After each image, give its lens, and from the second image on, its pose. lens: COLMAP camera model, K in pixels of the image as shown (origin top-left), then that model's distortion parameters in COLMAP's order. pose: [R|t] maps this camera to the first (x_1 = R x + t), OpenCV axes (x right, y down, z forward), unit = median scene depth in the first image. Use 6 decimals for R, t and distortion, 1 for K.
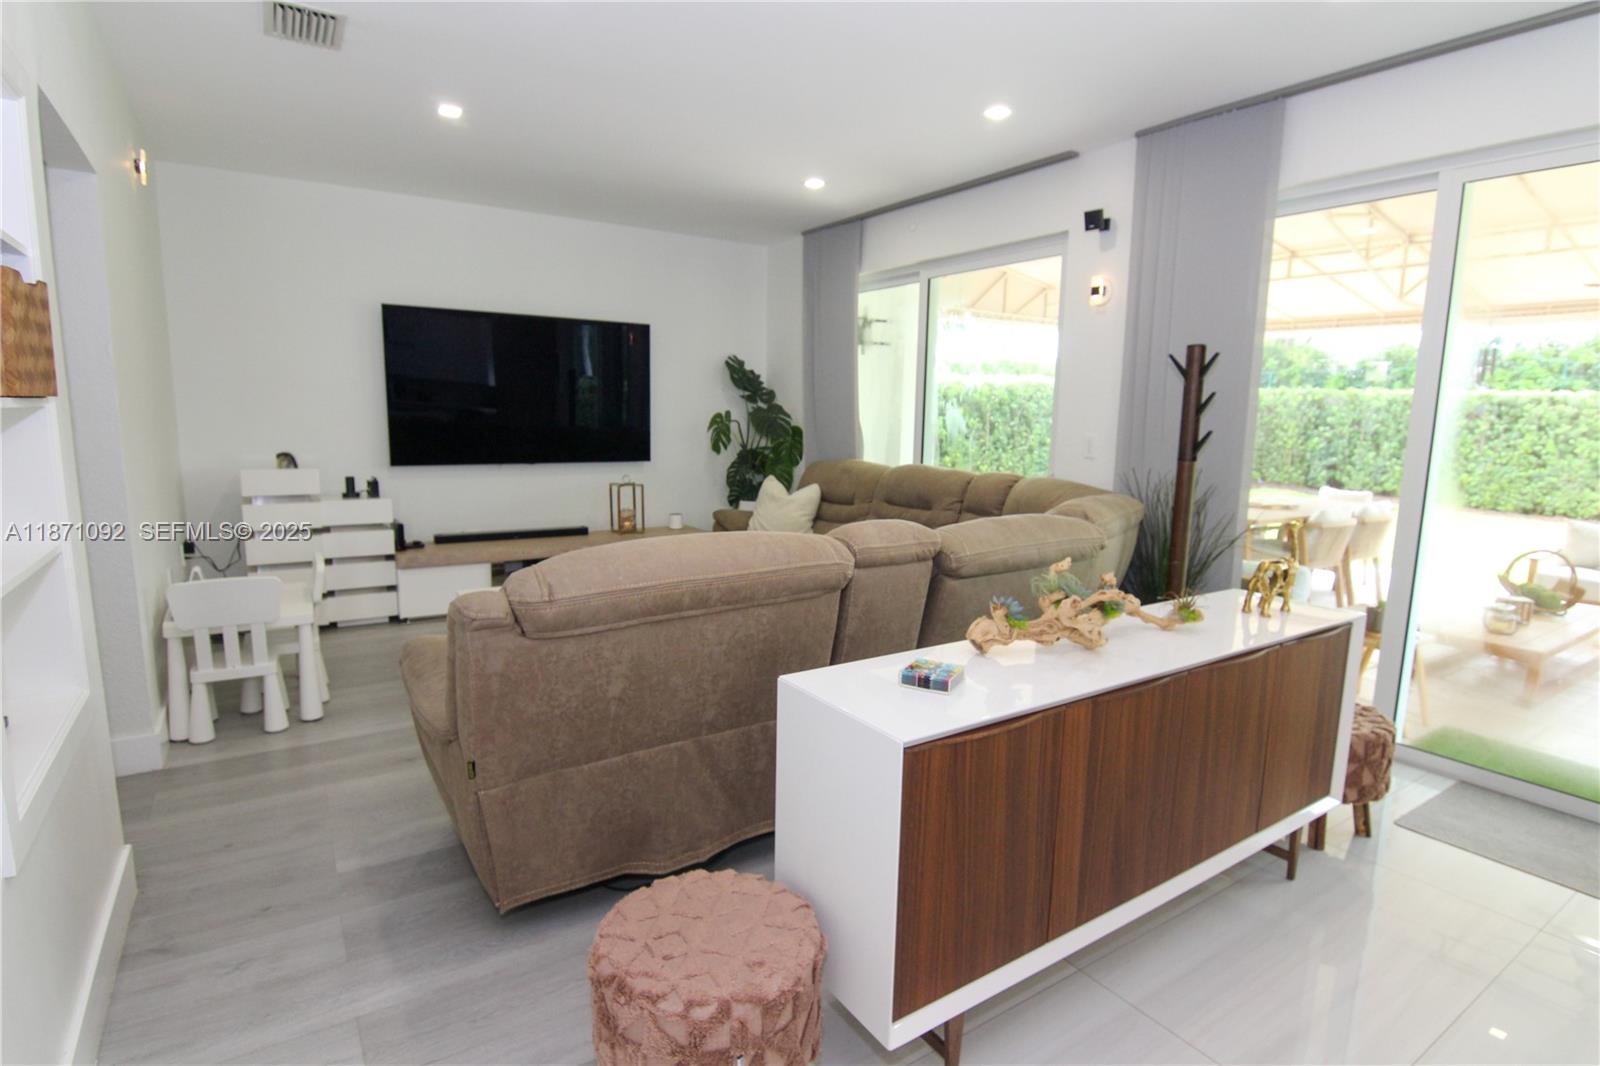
lens RADIAL K [[819.2, 0, 806.5], [0, 819.2, 536.1], [0, 0, 1]] dist [-0.013338, -0.006844]
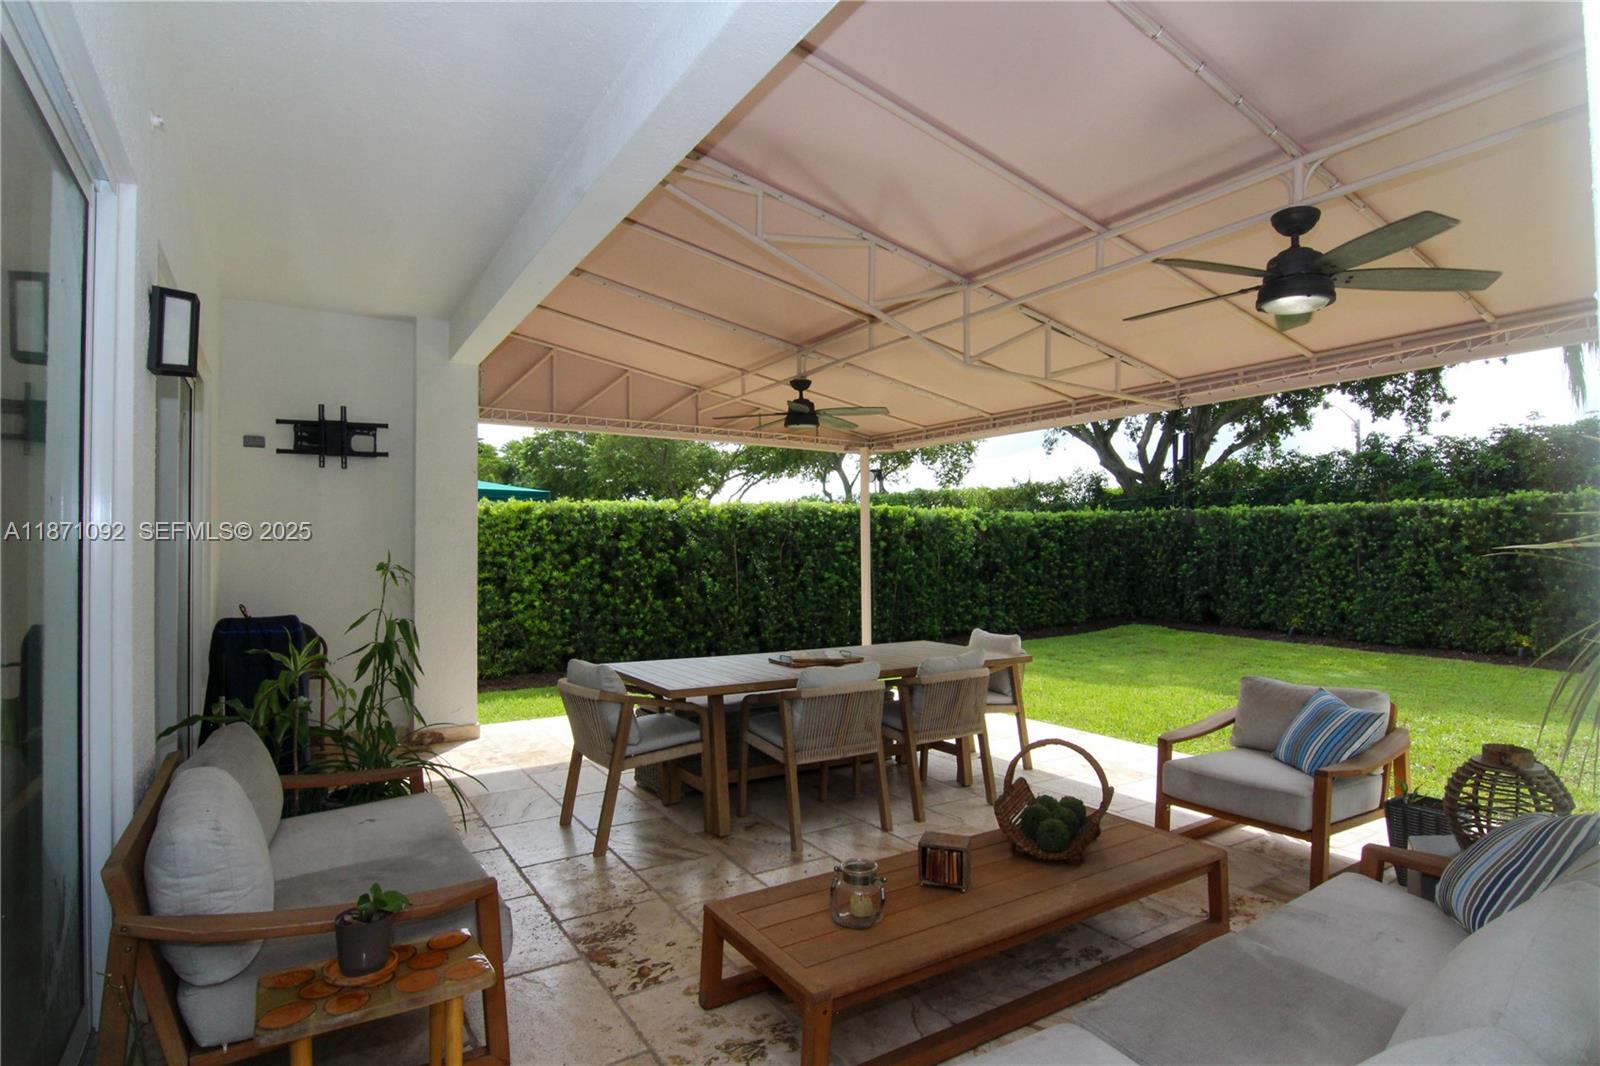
lens RADIAL K [[819.2, 0, 802.2], [0, 819.2, 534.8], [0, 0, 1]] dist [-0.013338, -0.006844]
pose [[0.999262, -0.025032, -0.029151, 0.277719], [0.019600, 0.984618, -0.173618, -0.009711], [0.033049, 0.172918, 0.984382, 0.143173]]
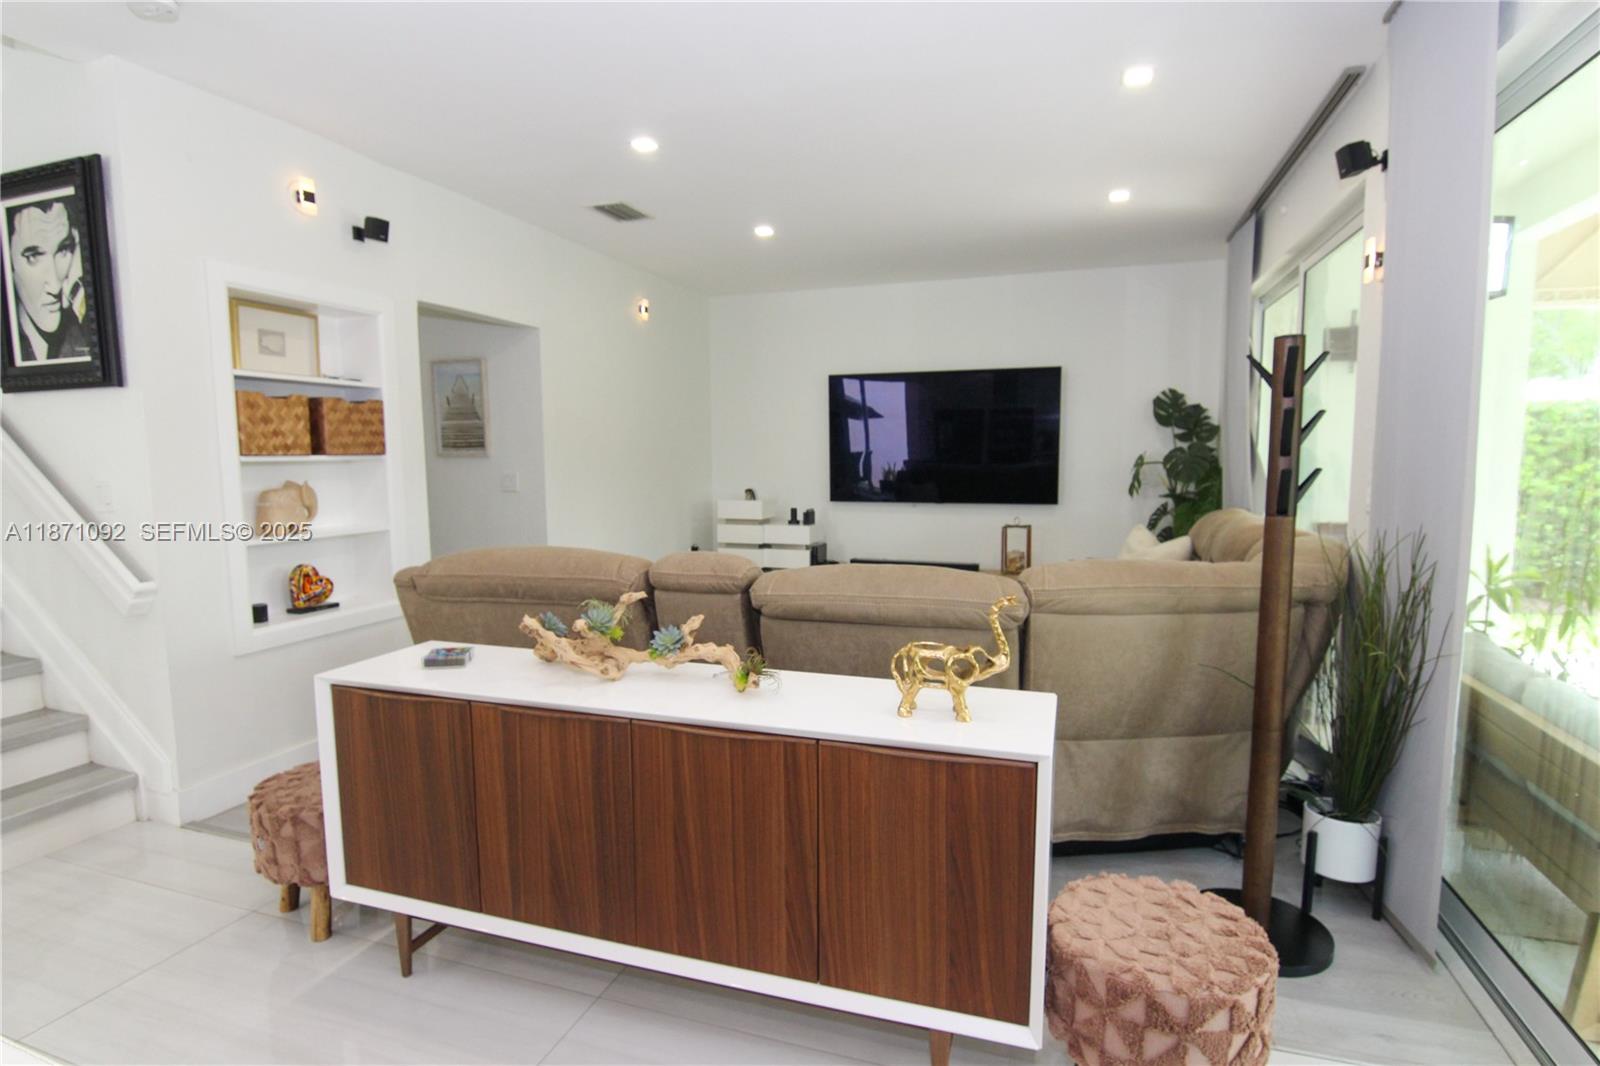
lens RADIAL K [[819.2, 0, 804.9], [0, 819.2, 529.3], [0, 0, 1]] dist [-0.013338, -0.006844]
pose [[0.610027, 0.051684, -0.790693, 1.022434], [-0.101645, 0.994731, -0.013399, -0.047383], [0.785834, 0.088544, 0.612066, 0.432176]]
